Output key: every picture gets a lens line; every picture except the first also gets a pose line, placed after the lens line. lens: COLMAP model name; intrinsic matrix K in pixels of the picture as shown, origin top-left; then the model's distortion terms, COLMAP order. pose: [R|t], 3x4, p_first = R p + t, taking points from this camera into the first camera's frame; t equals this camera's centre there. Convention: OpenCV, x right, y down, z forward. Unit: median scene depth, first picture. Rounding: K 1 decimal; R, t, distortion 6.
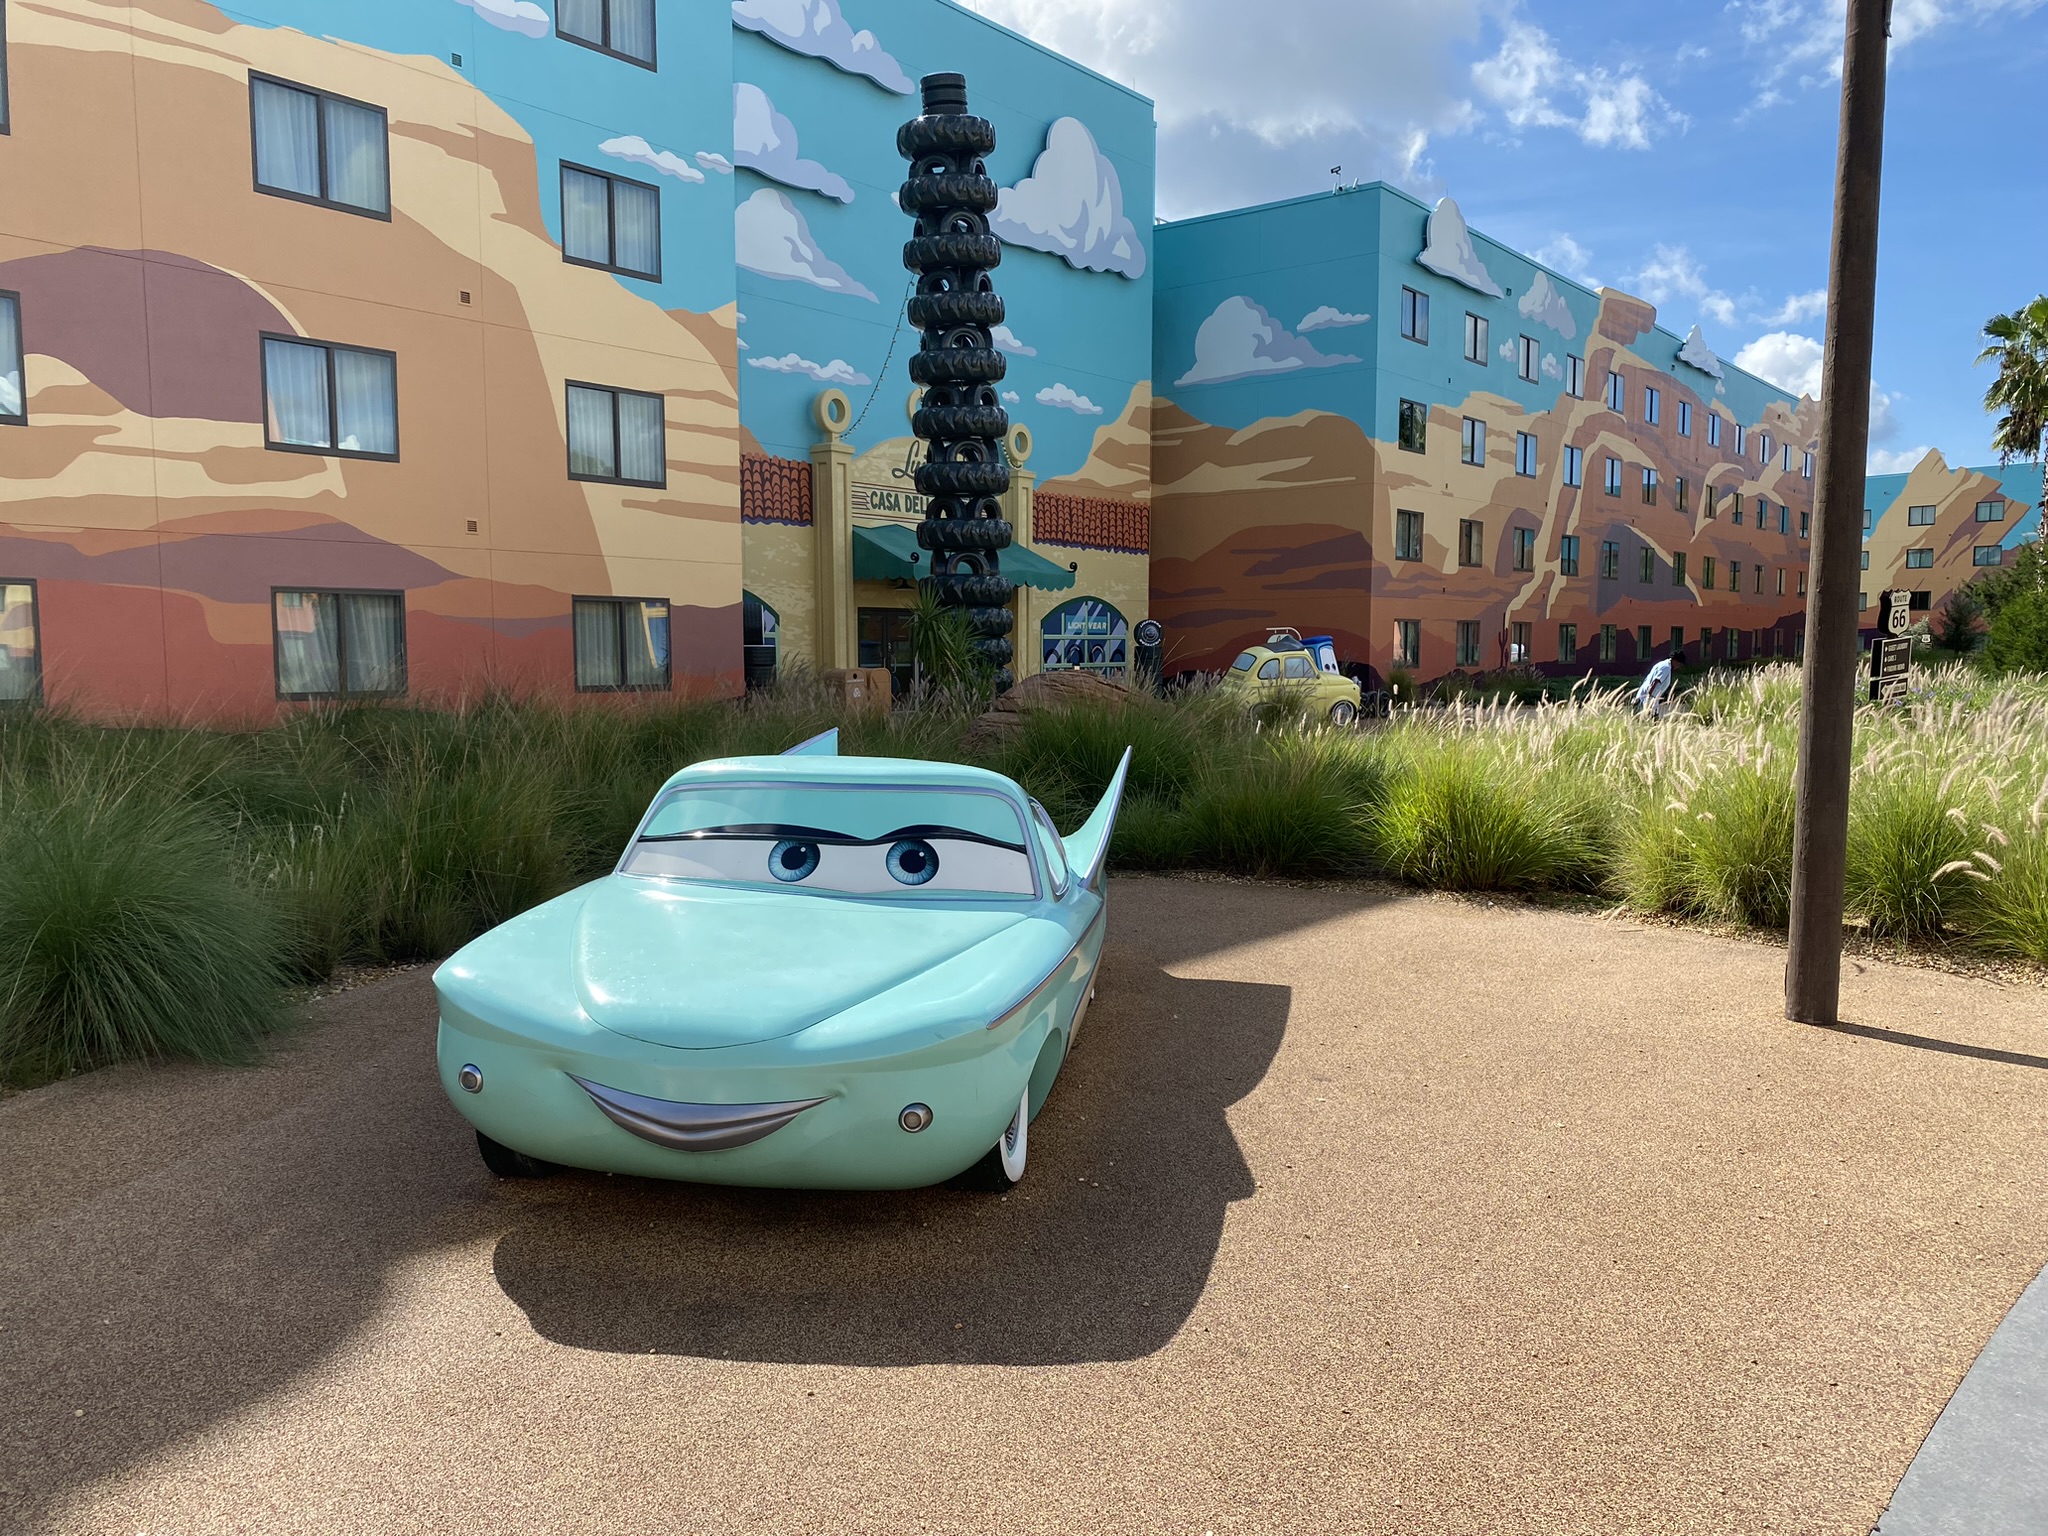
lens RADIAL K [[1536.3, 0, 1018.2], [0, 1536.3, 757.7], [0, 0, 1]] dist [0.029637, 0.002775]
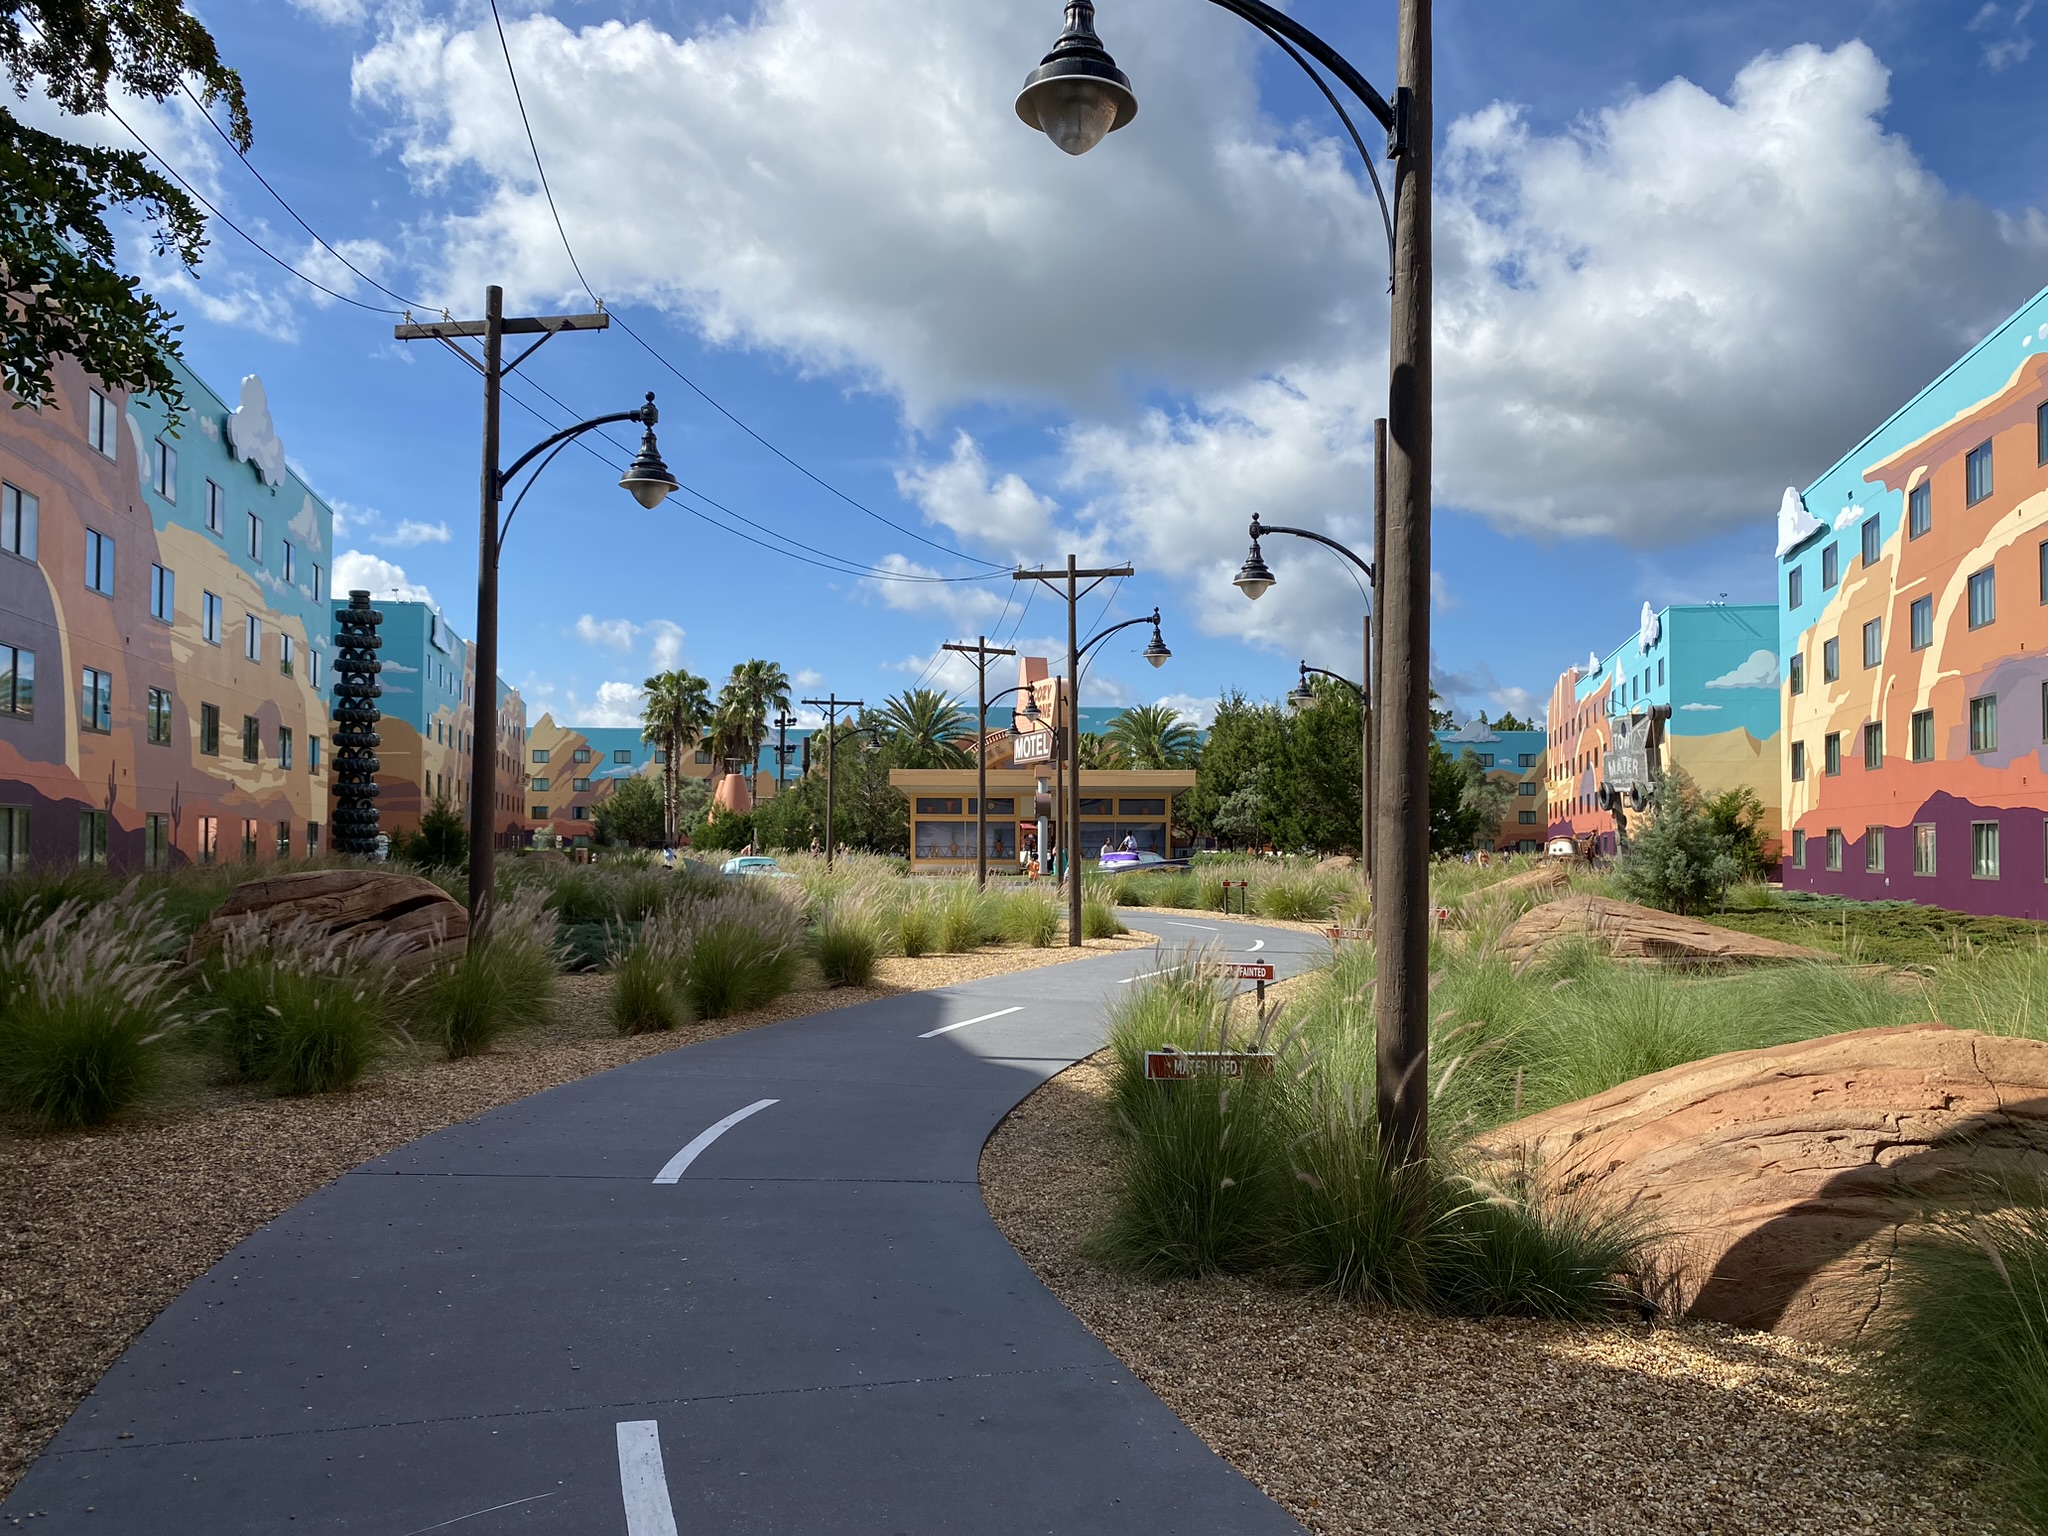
lens RADIAL K [[1536.3, 0, 1018.2], [0, 1536.3, 757.7], [0, 0, 1]] dist [0.029637, 0.002775]
pose [[0.617707, 0.036961, 0.785539, -0.718590], [0.063777, 0.993250, -0.096885, 0.047863], [-0.783818, 0.109945, 0.611181, -0.653531]]
